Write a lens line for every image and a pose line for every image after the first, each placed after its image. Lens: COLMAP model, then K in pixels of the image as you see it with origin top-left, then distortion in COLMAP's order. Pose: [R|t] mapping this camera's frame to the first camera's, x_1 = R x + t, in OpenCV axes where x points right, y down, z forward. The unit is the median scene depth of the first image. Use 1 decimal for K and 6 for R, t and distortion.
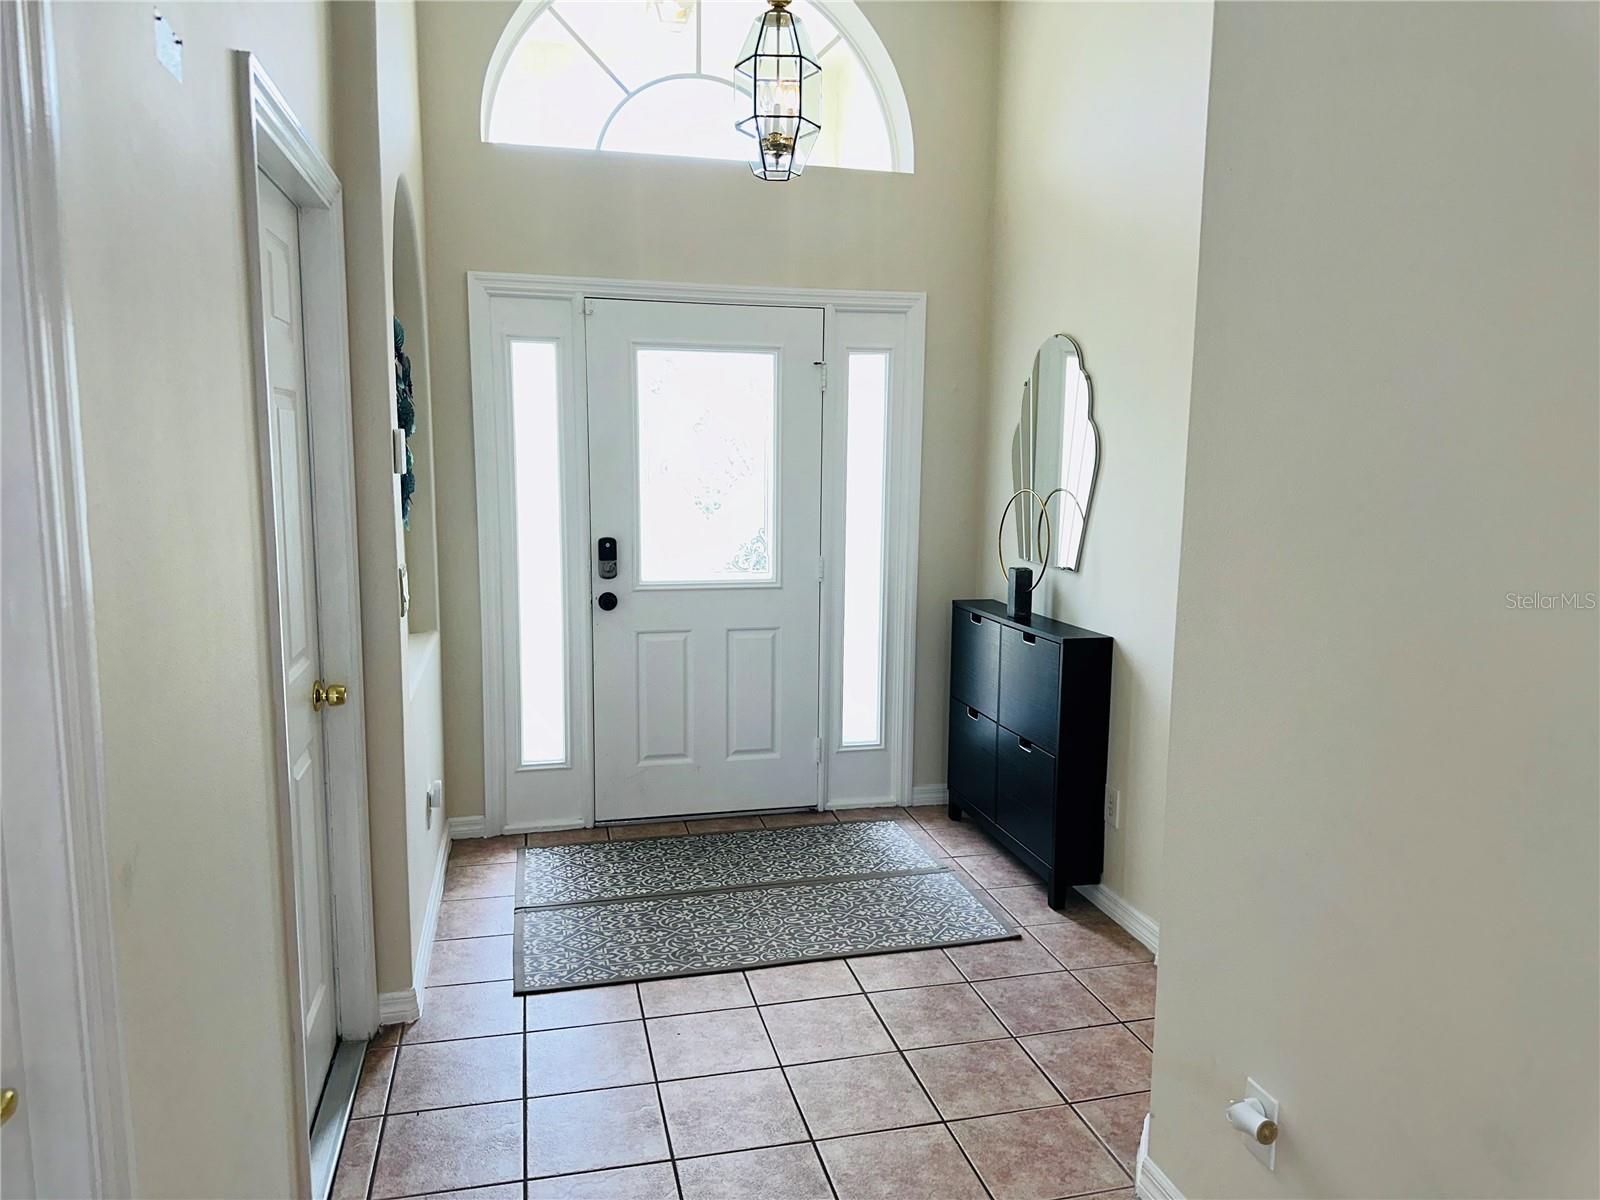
lens RADIAL K [[1118.9, 0, 800.0], [0, 1118.9, 600.0], [0, 0, 1]] dist [0.096721, -0.136382]
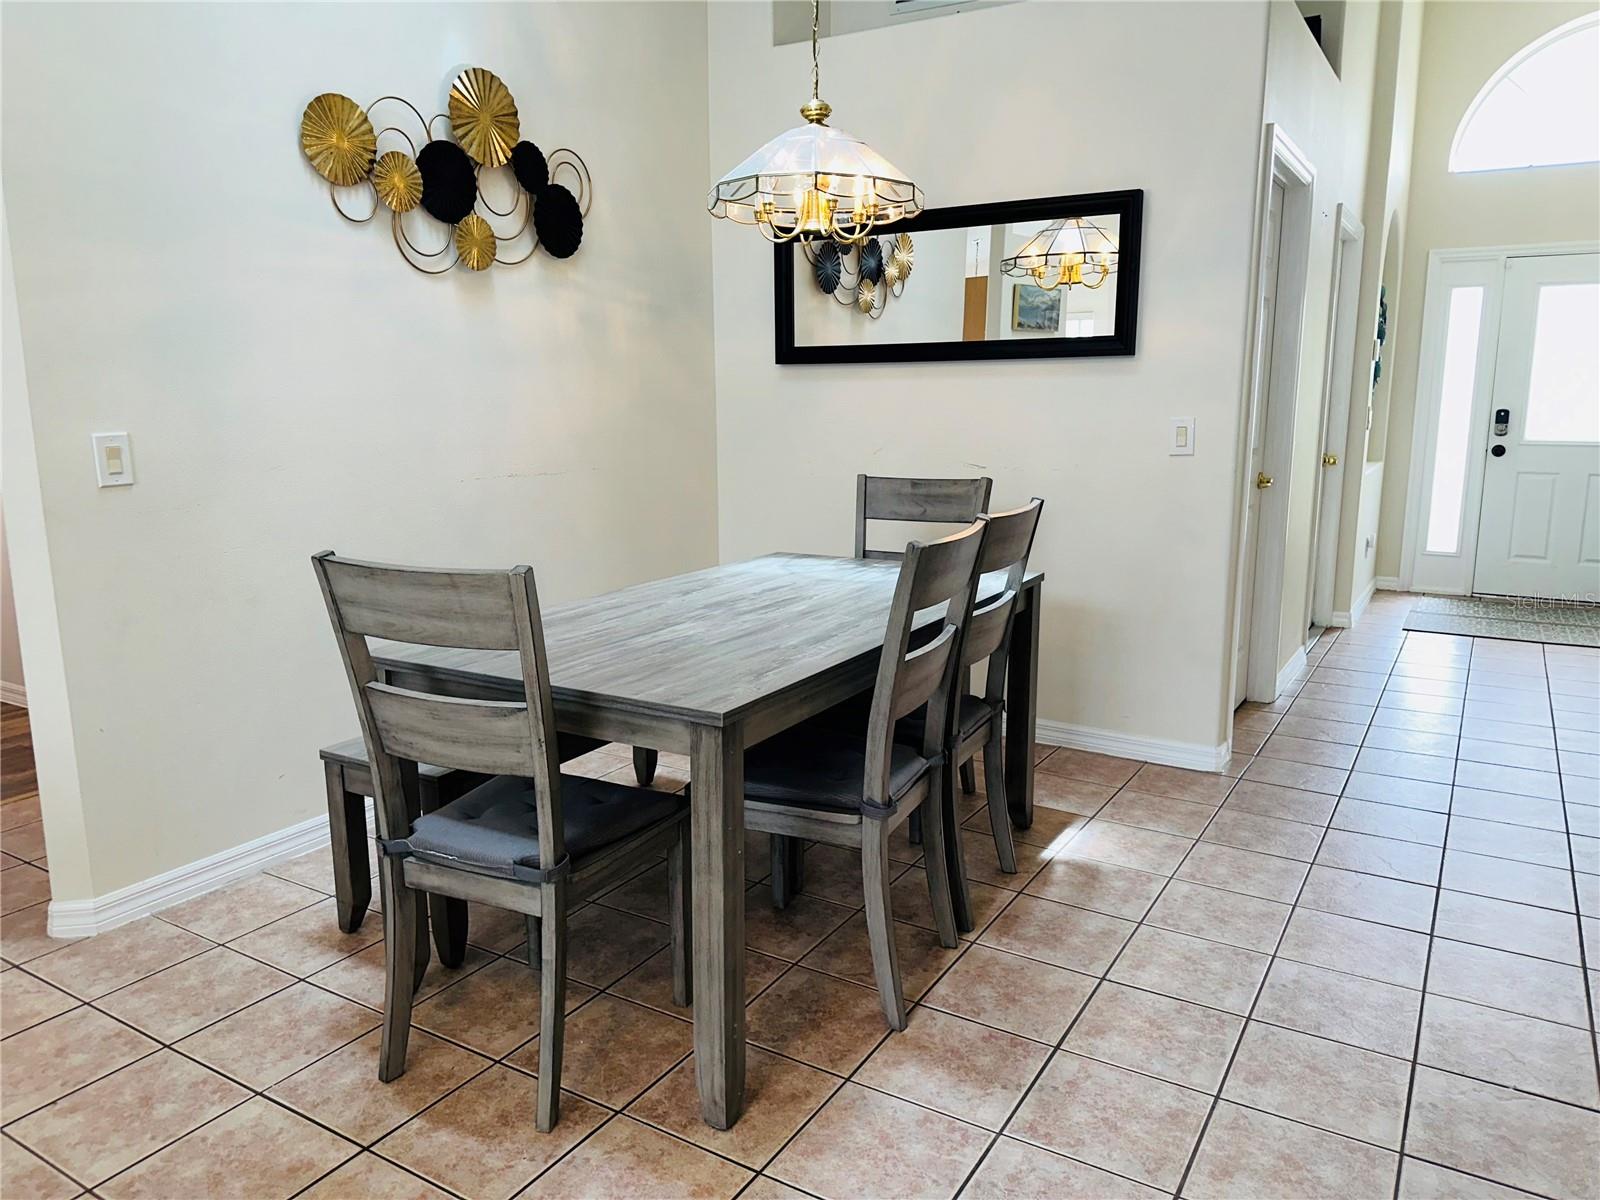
lens RADIAL K [[1118.9, 0, 800.0], [0, 1118.9, 600.0], [0, 0, 1]] dist [0.096721, -0.136382]
pose [[0.706255, 0.117672, -0.698110, 0.281590], [-0.085384, 0.993050, 0.081006, 0.167187], [0.702790, 0.002397, 0.711393, -0.841781]]
